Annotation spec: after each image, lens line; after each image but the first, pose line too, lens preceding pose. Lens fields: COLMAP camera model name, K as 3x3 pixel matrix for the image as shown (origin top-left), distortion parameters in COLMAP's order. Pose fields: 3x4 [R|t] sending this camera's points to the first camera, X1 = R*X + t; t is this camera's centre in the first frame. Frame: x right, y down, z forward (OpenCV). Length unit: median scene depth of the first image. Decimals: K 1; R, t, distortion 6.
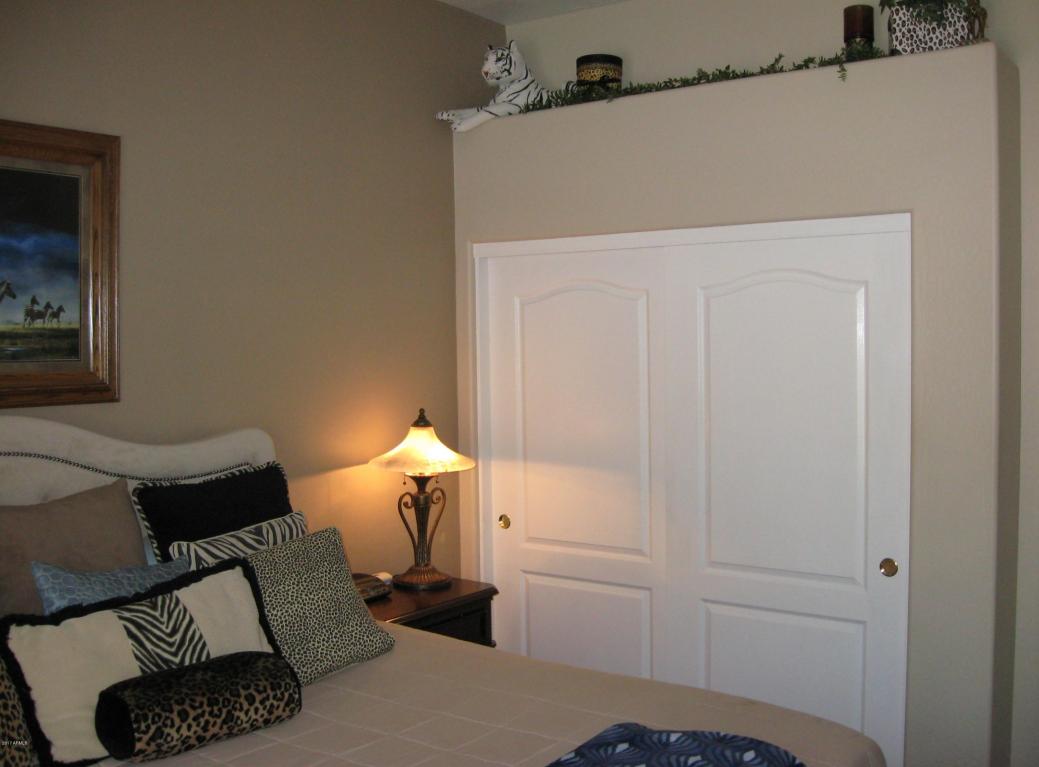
lens RADIAL K [[1092.7, 0, 519.5], [0, 1092.7, 383.5], [0, 0, 1]] dist [-0.125851, 0.013851]
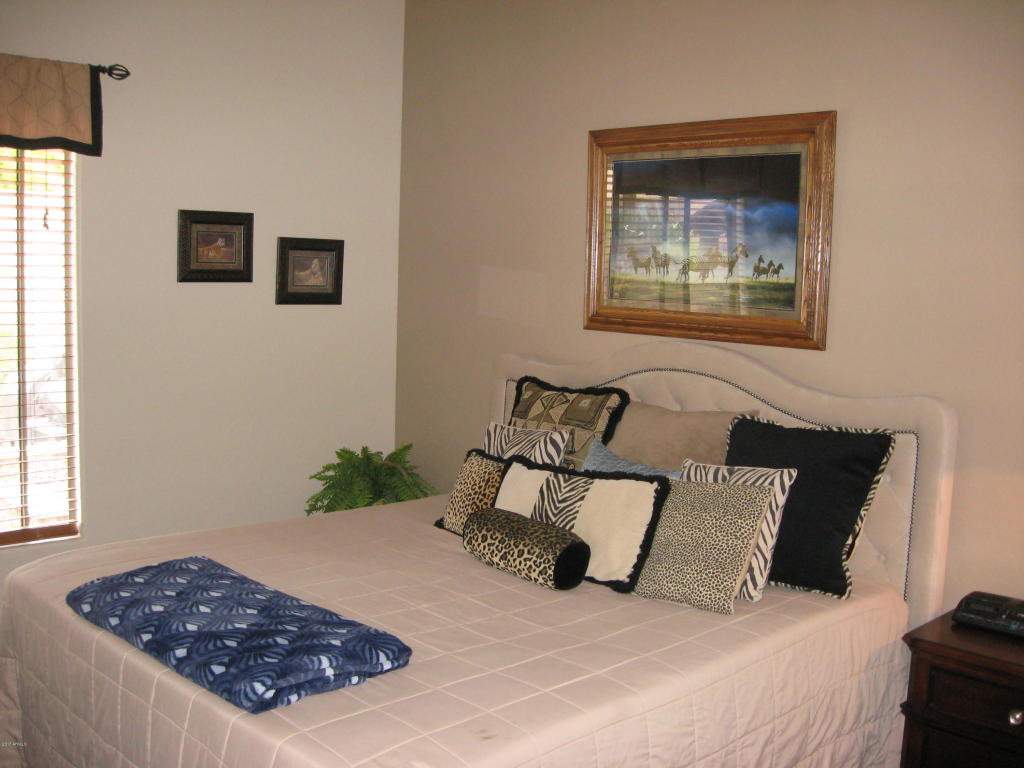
lens RADIAL K [[1074.0, 0, 548.9], [0, 1074.0, 384.2], [0, 0, 1]] dist [-0.105598, 0.008629]
pose [[-0.161053, 0.103272, -0.981528, 0.819600], [-0.073033, 0.990537, 0.116204, -0.060065], [0.984240, 0.090399, -0.151987, 0.954540]]
